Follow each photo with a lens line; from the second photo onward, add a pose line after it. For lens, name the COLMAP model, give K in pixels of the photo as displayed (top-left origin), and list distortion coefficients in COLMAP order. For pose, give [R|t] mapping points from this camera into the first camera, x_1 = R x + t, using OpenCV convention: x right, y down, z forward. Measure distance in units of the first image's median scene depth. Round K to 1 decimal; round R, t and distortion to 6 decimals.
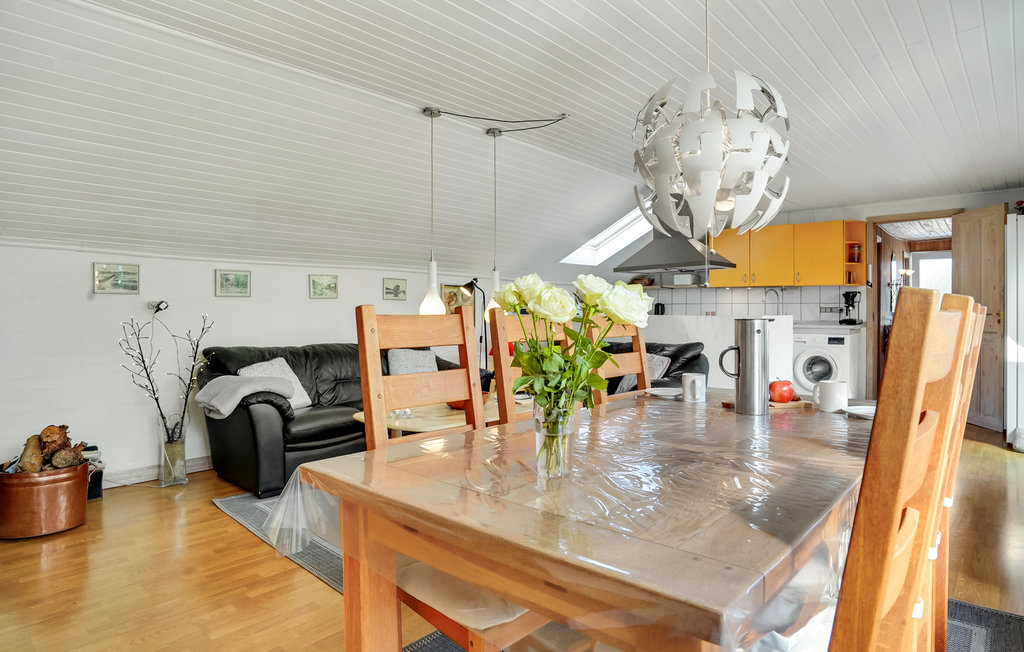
lens RADIAL K [[572.2, 0, 486.6], [0, 572.2, 300.4], [0, 0, 1]] dist [-0.002912, -0.000348]
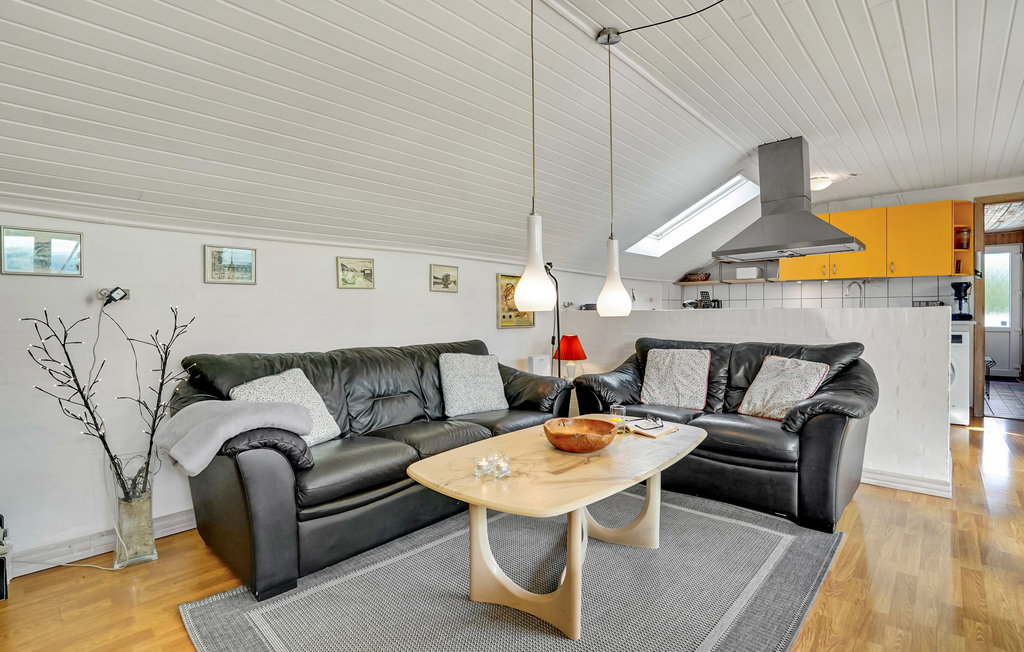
lens RADIAL K [[491.6, 0, 496.9], [0, 491.6, 310.2], [0, 0, 1]] dist [-0.021831, 0.000241]
pose [[0.999978, -0.006079, 0.002584, -0.112779], [0.006050, 0.999917, 0.011351, 0.022058], [-0.002653, -0.011335, 0.999932, 0.393227]]
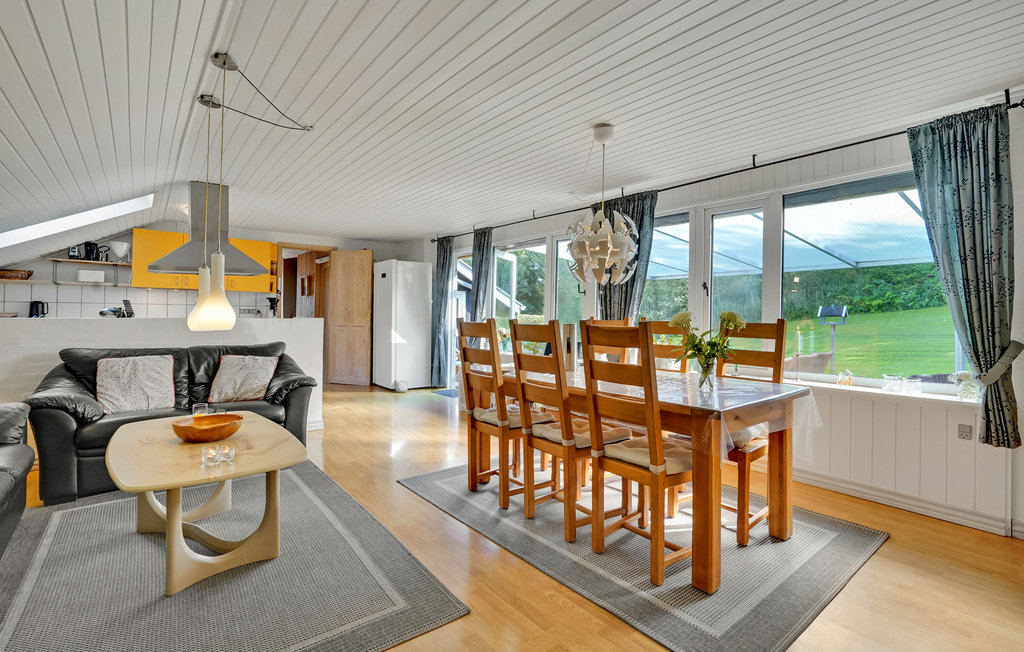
lens RADIAL K [[491.6, 0, 496.9], [0, 491.6, 310.2], [0, 0, 1]] dist [-0.021831, 0.000241]
pose [[0.176720, 0.002380, 0.984258, -0.567501], [-0.026788, 0.999638, 0.002393, -0.004630], [-0.983896, -0.026789, 0.176720, 0.437085]]
